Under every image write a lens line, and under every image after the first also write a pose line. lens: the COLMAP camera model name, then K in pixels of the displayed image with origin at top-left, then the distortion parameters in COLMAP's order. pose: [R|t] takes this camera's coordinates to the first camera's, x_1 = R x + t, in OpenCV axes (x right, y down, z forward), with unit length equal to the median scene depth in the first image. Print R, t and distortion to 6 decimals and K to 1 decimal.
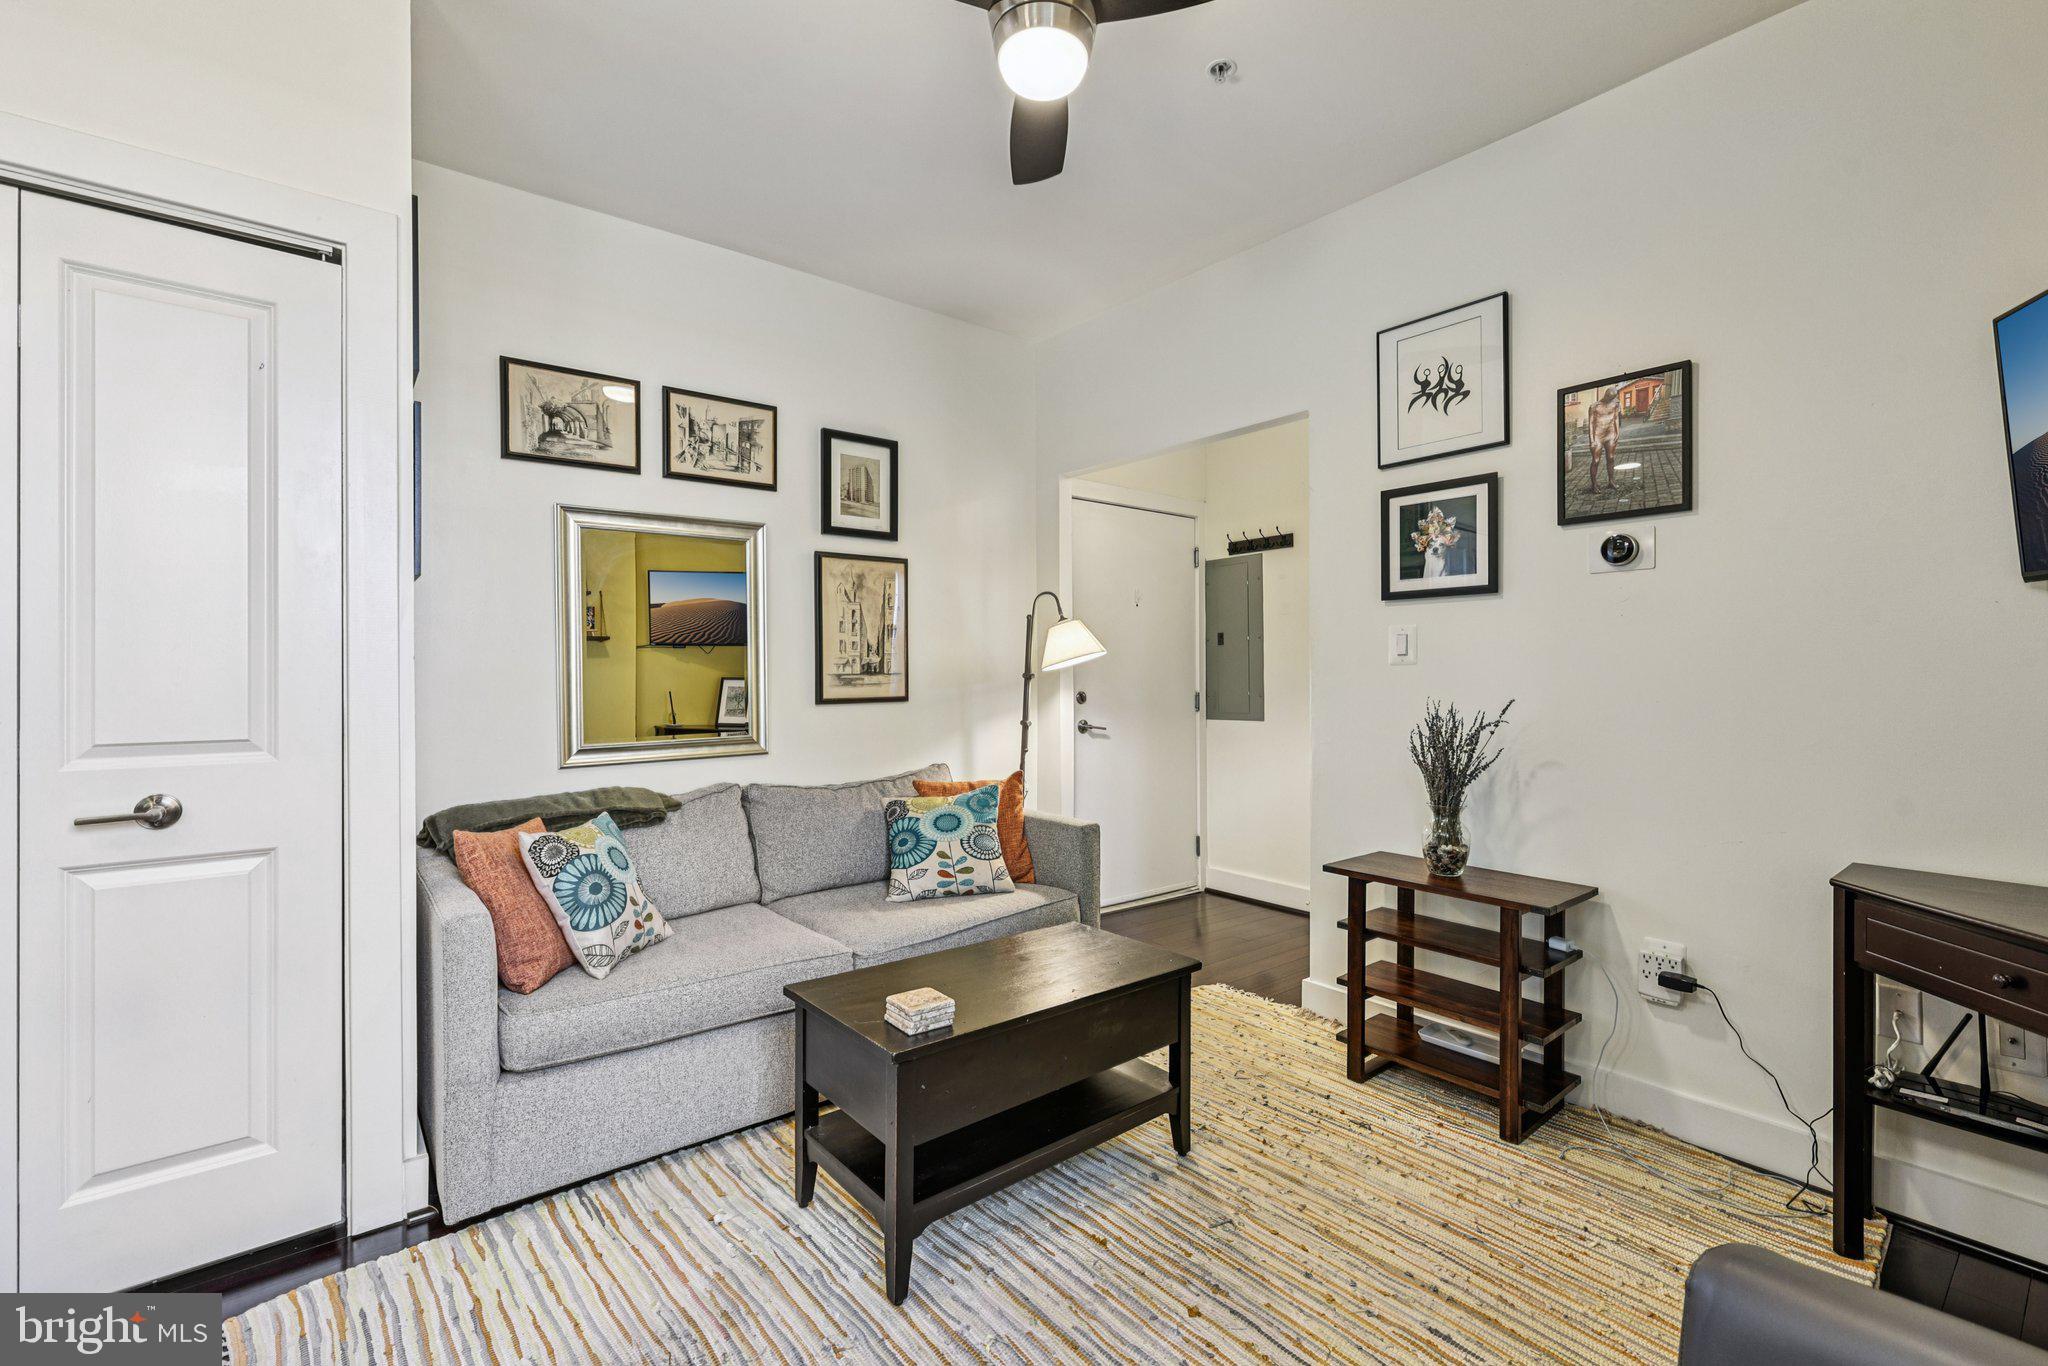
lens RADIAL K [[904.9, 0, 1028.8], [0, 904.9, 681.9], [0, 0, 1]] dist [0.001487, 0.001126]
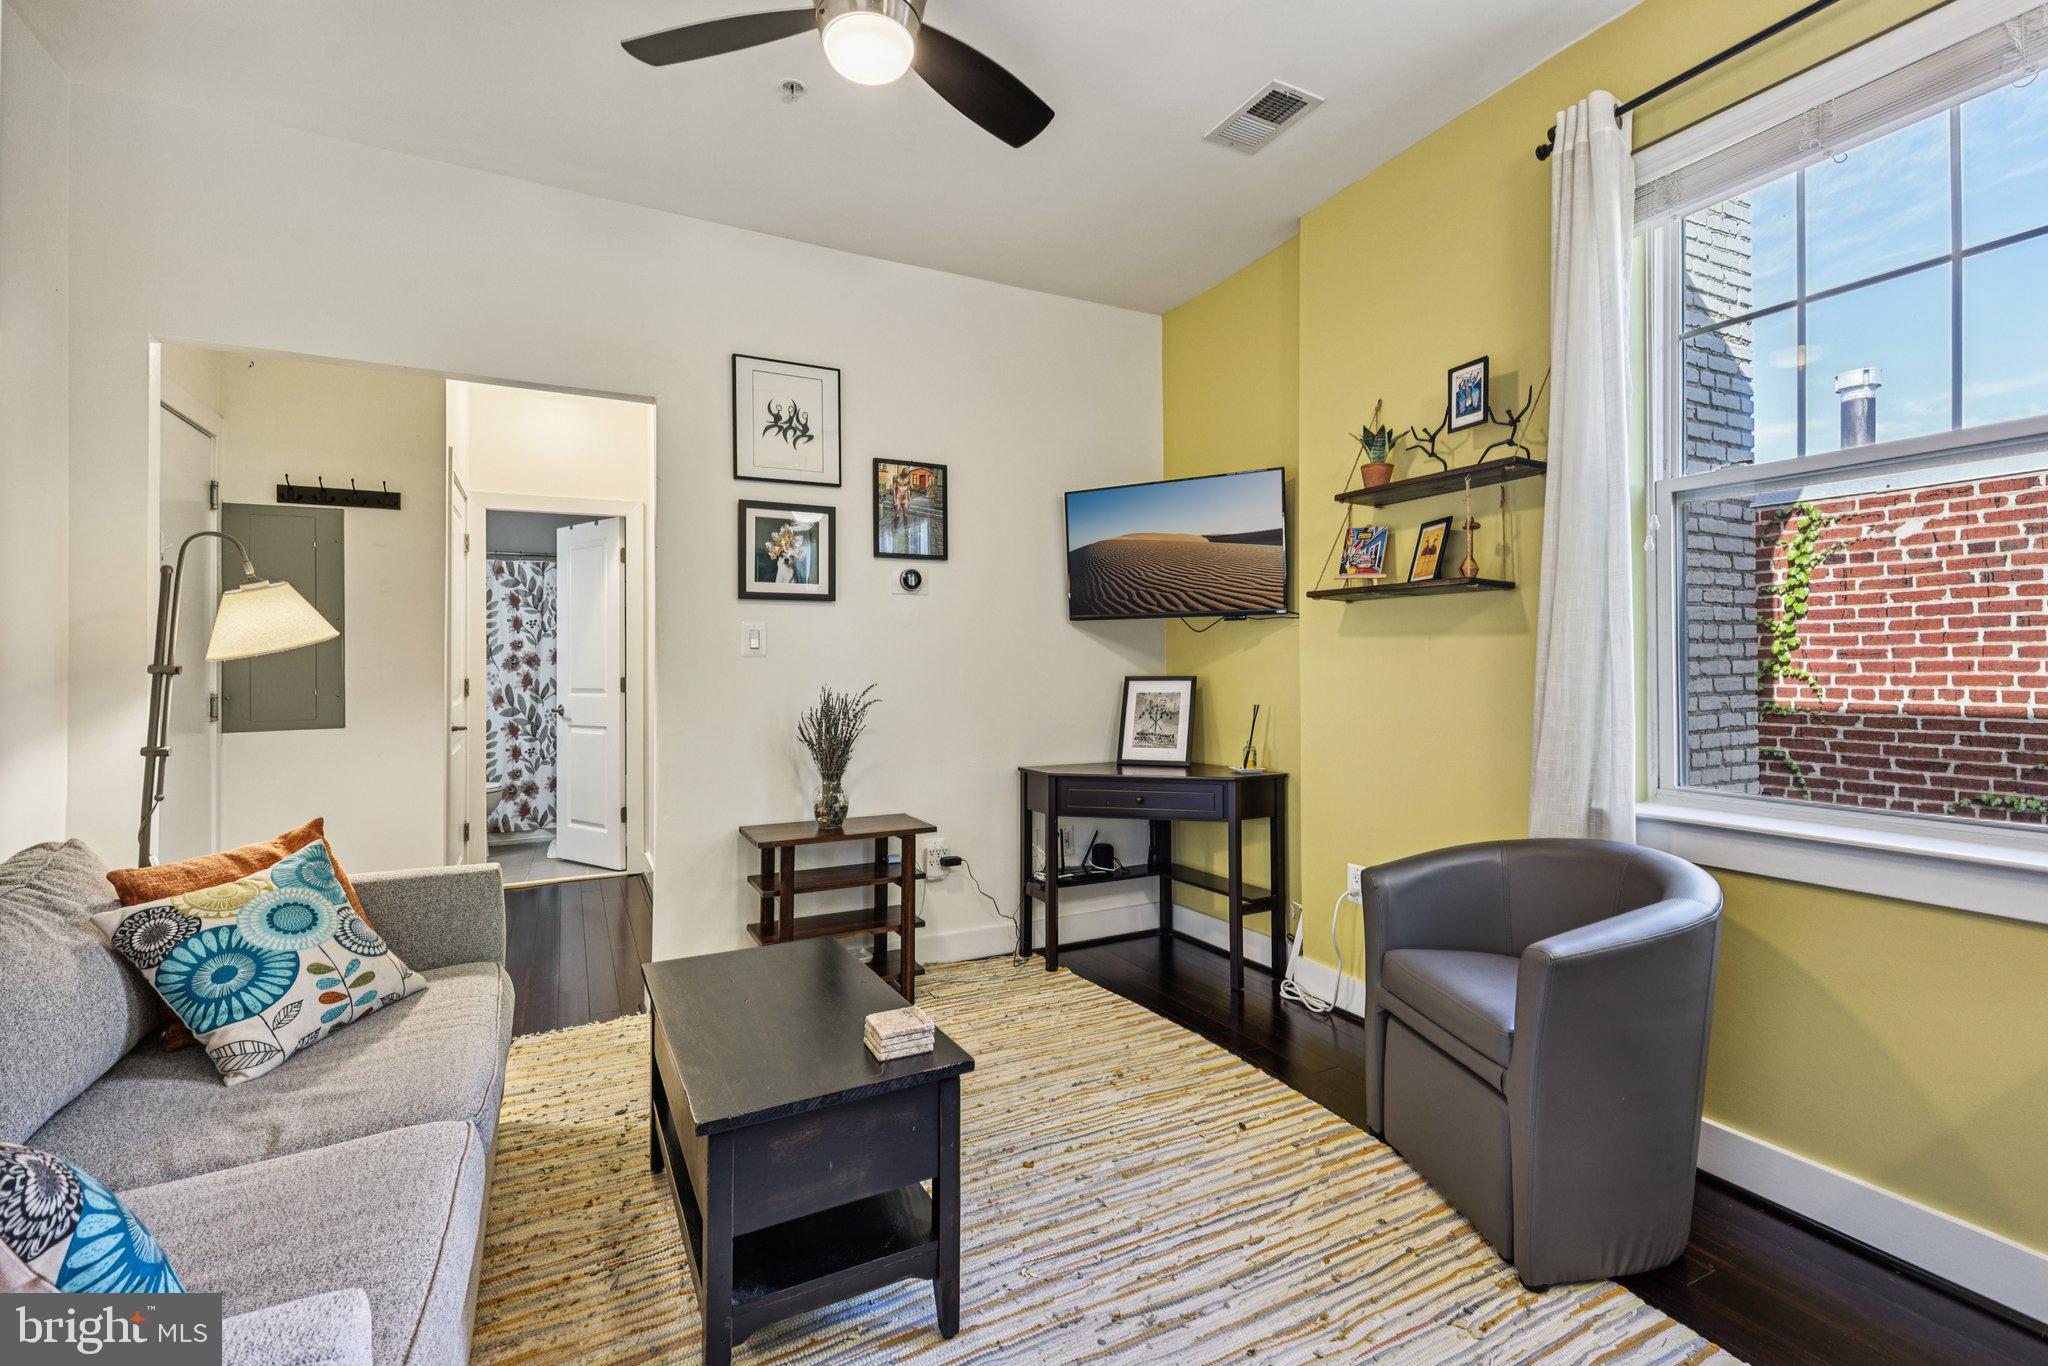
lens RADIAL K [[904.9, 0, 1055.8], [0, 904.9, 664.0], [0, 0, 1]] dist [0.001487, 0.001126]
pose [[0.180231, -0.002899, 0.983620, -0.610504], [0.011065, 0.999938, 0.000920, -0.006990], [-0.983562, 0.010718, 0.180252, 0.414648]]
